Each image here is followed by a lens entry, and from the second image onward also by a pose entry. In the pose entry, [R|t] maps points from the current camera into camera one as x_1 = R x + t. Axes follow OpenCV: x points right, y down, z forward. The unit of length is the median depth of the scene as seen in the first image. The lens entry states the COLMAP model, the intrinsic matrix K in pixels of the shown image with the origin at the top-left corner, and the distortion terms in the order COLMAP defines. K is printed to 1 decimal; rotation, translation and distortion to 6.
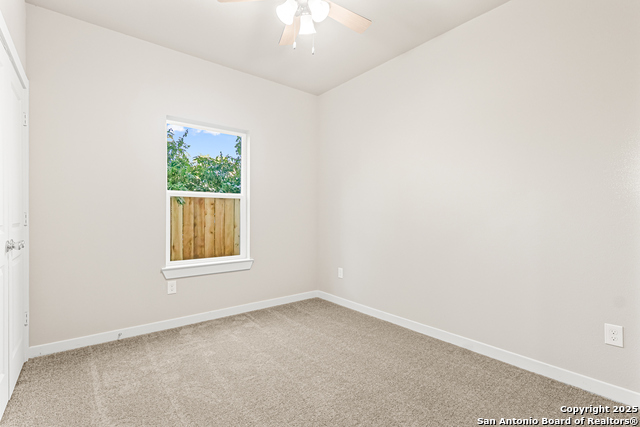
lens RADIAL K [[303.8, 0, 318.3], [0, 303.8, 216.7], [0, 0, 1]] dist [0.001638, -0.000200]
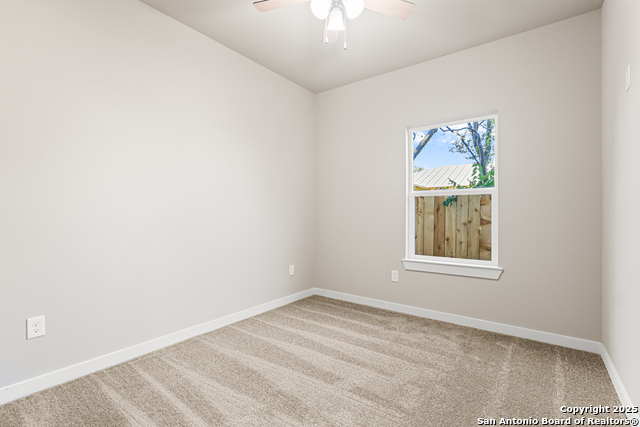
lens RADIAL K [[303.8, 0, 318.3], [0, 303.8, 216.7], [0, 0, 1]] dist [0.001638, -0.000200]
pose [[0.216645, 0.001875, -0.976249, 0.711582], [0.002518, 0.999994, 0.002480, 0.002570], [0.976247, -0.002995, 0.216639, 0.562968]]
